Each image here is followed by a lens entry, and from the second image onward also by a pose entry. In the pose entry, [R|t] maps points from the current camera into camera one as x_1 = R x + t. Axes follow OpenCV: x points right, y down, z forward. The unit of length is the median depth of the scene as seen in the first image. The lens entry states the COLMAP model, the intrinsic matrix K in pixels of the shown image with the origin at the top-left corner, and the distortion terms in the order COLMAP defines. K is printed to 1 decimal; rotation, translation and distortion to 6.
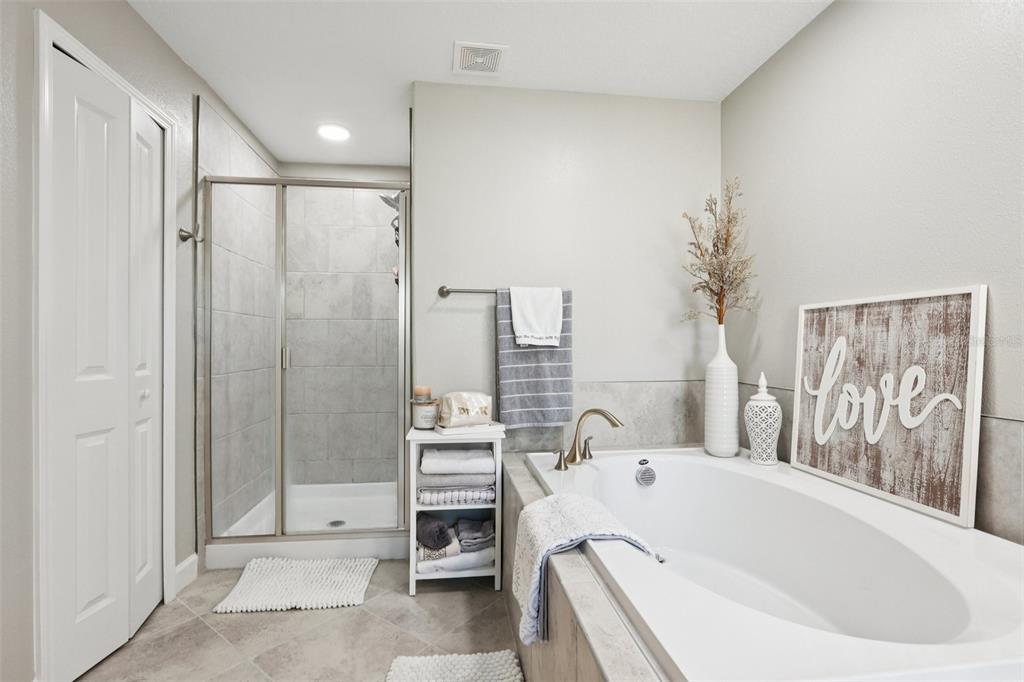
lens RADIAL K [[468.9, 0, 511.9], [0, 468.9, 345.3], [0, 0, 1]] dist [-0.024351, 0.011183]
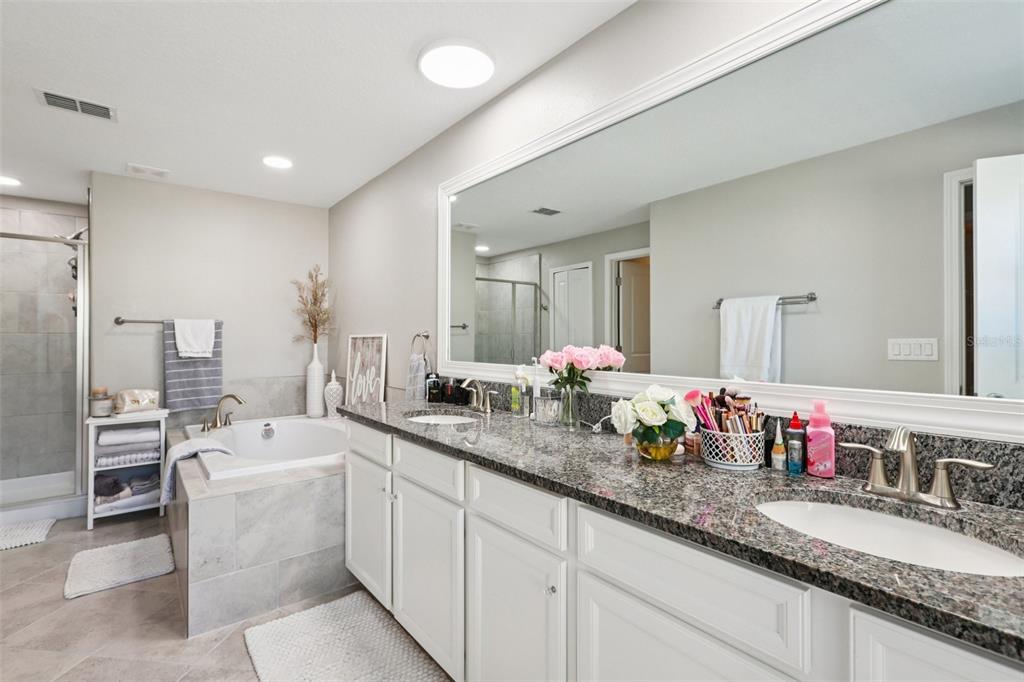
lens RADIAL K [[468.9, 0, 508.6], [0, 468.9, 334.0], [0, 0, 1]] dist [-0.024351, 0.011183]
pose [[0.859110, 0.002097, 0.511787, 0.165177], [0.003149, 0.999951, -0.009383, -0.061255], [-0.511782, 0.009673, 0.859061, -0.898366]]
